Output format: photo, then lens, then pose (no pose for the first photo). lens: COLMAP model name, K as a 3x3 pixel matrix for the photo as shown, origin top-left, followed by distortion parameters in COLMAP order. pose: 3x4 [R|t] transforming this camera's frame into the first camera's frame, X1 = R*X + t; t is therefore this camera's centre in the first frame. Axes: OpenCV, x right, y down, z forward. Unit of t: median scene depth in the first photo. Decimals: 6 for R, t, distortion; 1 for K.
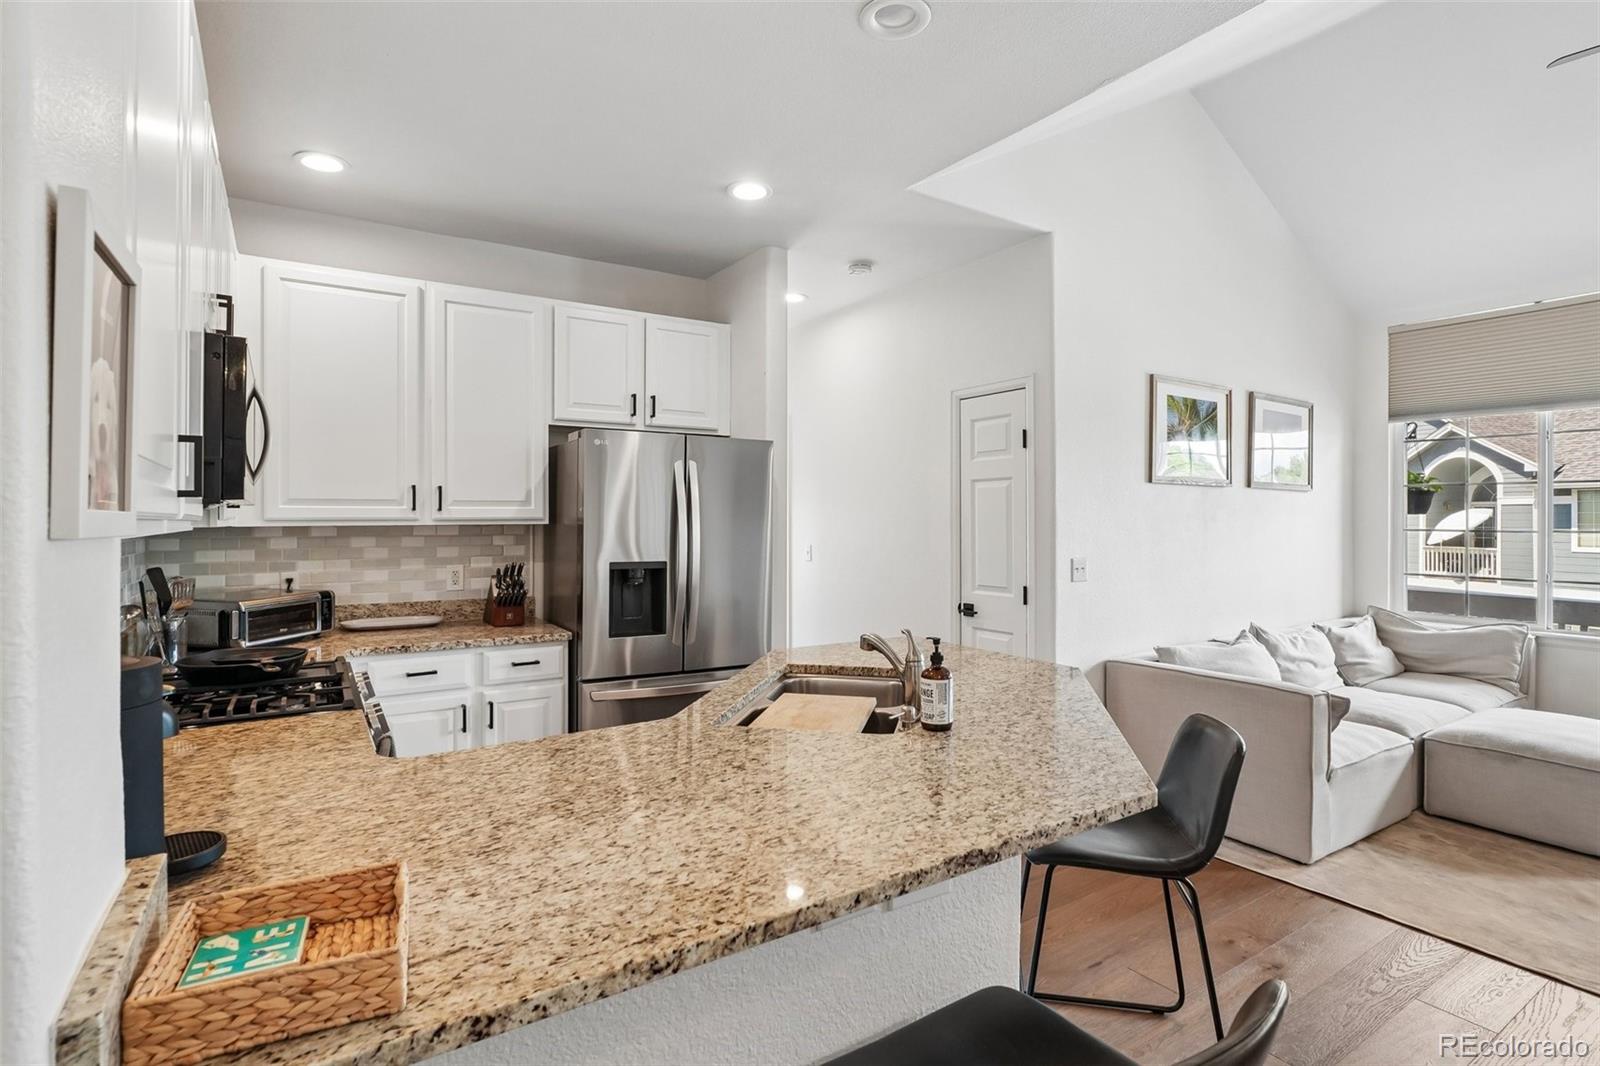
lens RADIAL K [[791.4, 0, 803.3], [0, 791.4, 520.7], [0, 0, 1]] dist [-0.016256, 0.004968]
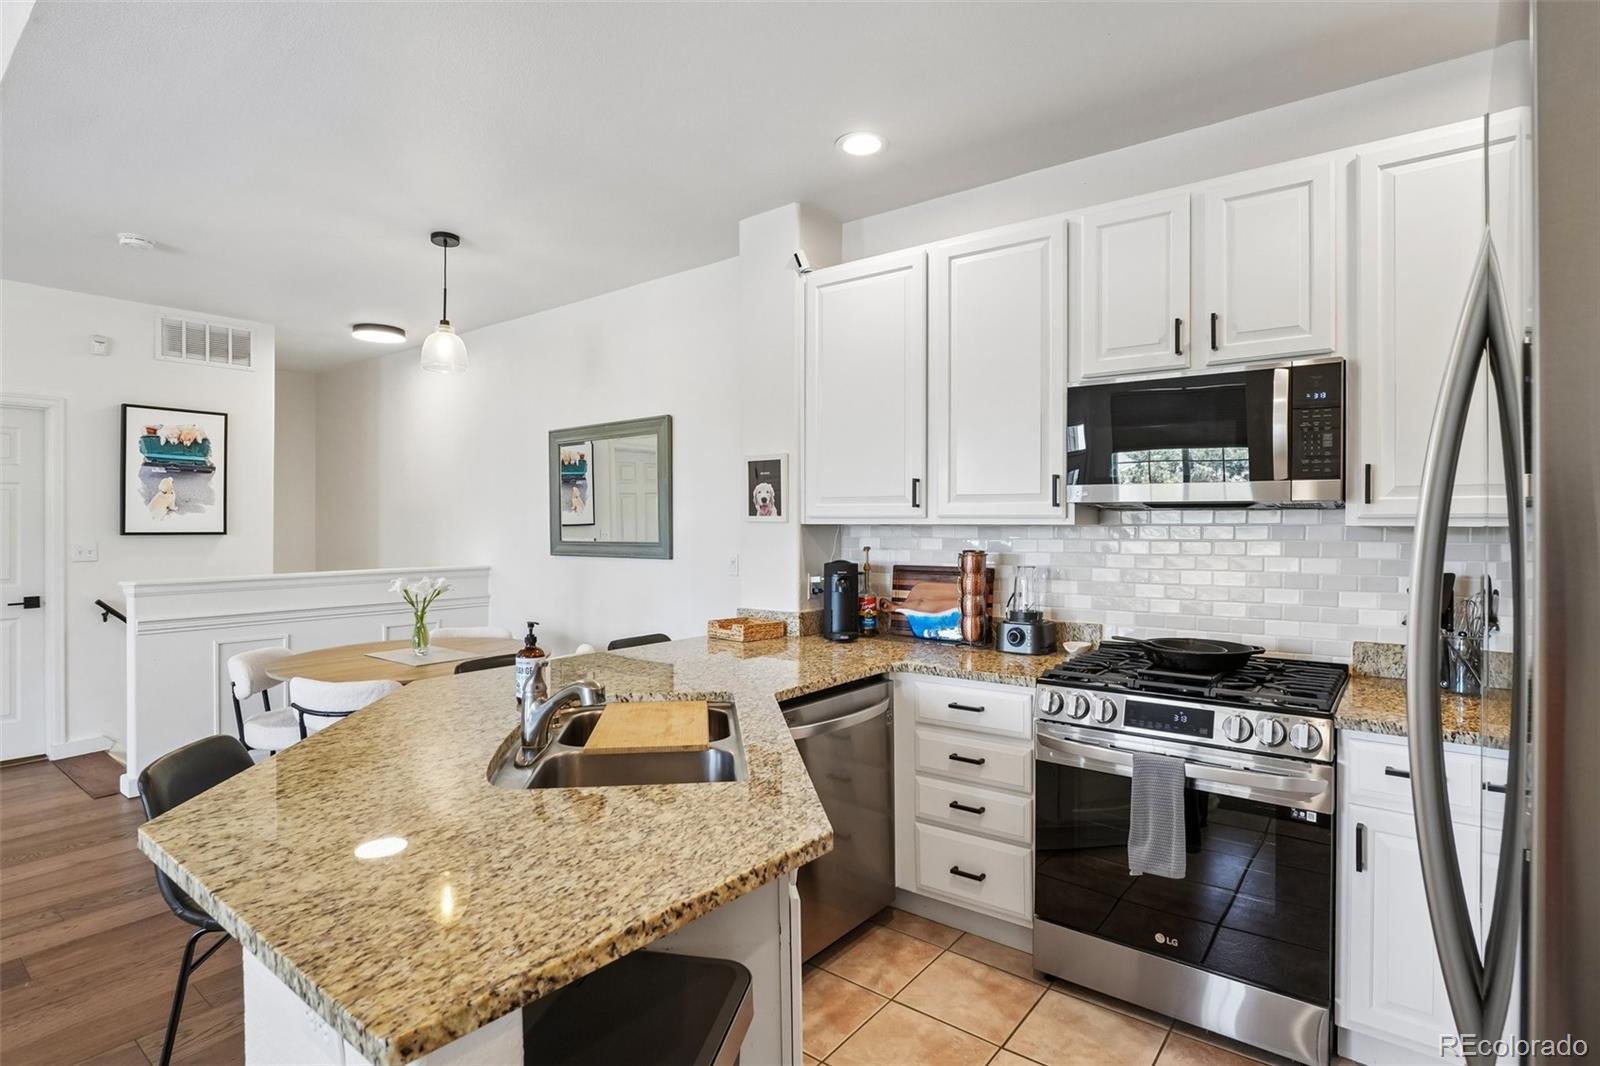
lens RADIAL K [[793.0, 0, 795.8], [0, 793.0, 523.7], [0, 0, 1]] dist [-0.020653, 0.000278]
pose [[-0.945211, 0.001250, -0.326458, 0.090010], [-0.001409, 0.999968, 0.007910, -0.000419], [0.326457, 0.007936, -0.945179, 1.094939]]
